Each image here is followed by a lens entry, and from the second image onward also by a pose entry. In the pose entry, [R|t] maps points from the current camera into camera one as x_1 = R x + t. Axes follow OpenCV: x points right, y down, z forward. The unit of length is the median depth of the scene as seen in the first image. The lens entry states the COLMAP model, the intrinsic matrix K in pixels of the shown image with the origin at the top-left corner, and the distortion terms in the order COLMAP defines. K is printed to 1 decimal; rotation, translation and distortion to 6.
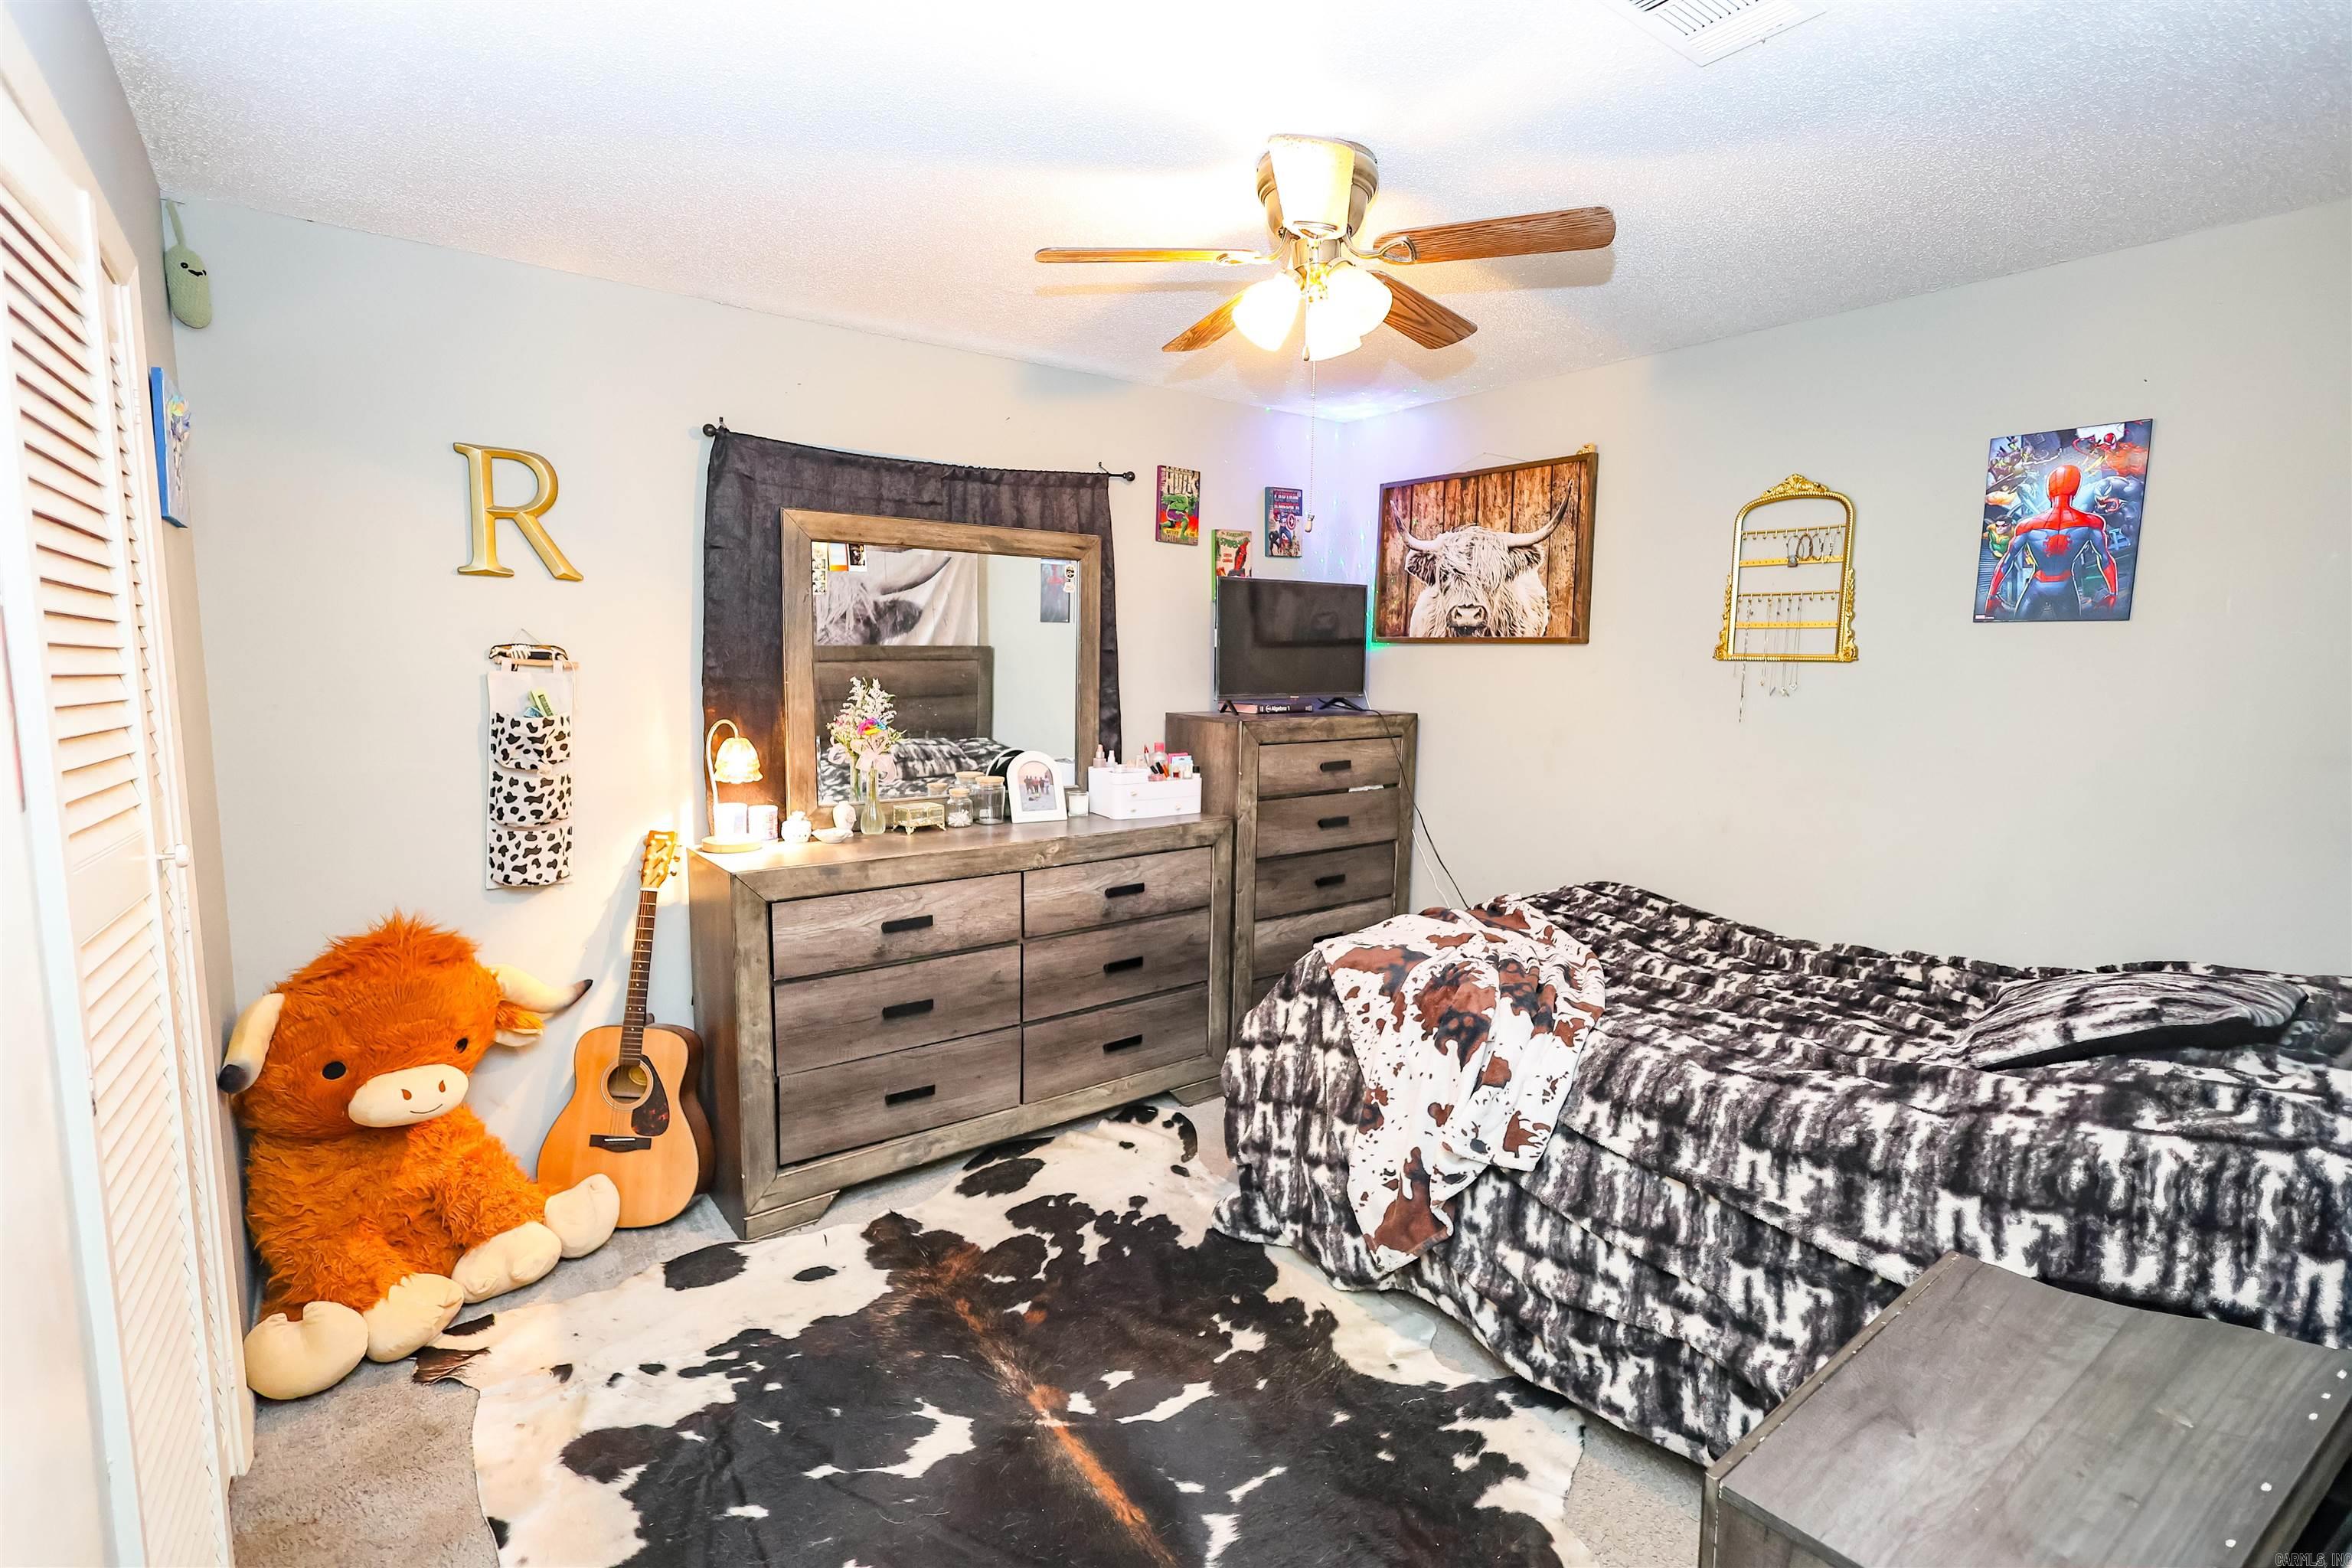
lens RADIAL K [[1086.3, 0, 1175.1], [0, 1086.3, 781.2], [0, 0, 1]] dist [0.001016, 0.000295]
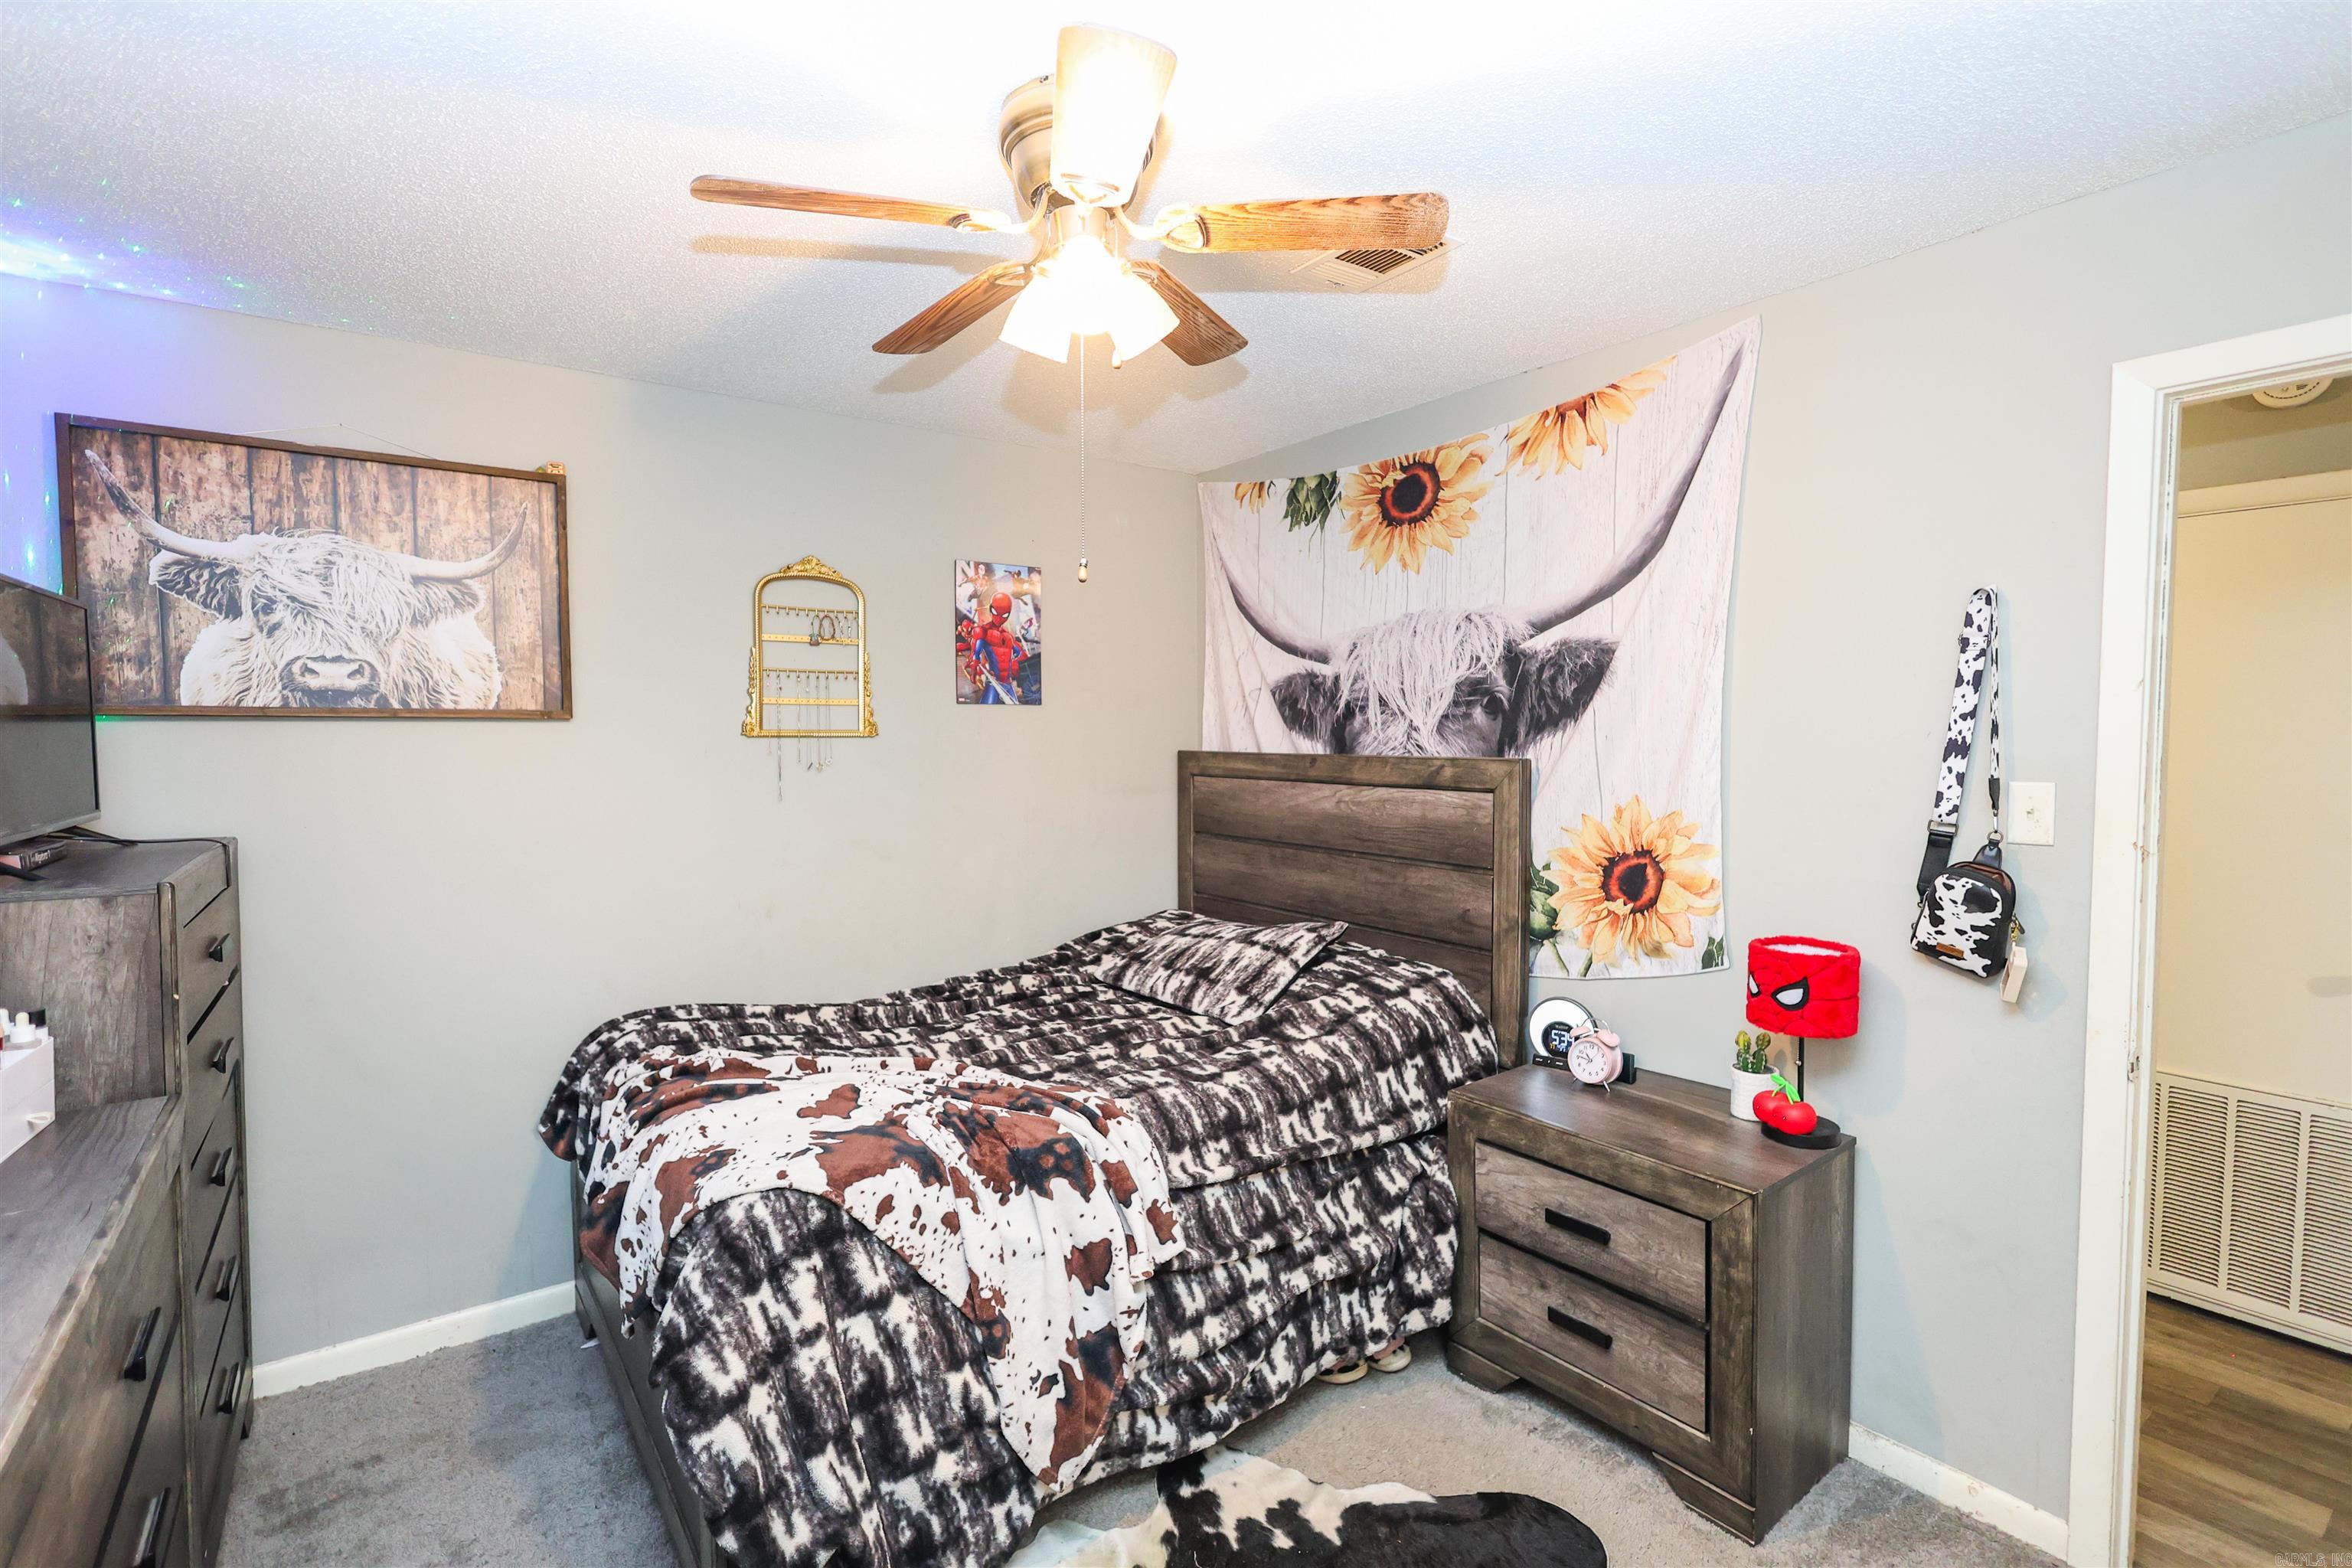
lens RADIAL K [[1086.3, 0, 1175.7], [0, 1086.3, 785.0], [0, 0, 1]] dist [0.001016, 0.000295]
pose [[0.025100, -0.060711, 0.997840, -0.452447], [0.118569, 0.991289, 0.057330, -0.085365], [-0.992629, 0.116874, 0.032080, 0.644465]]
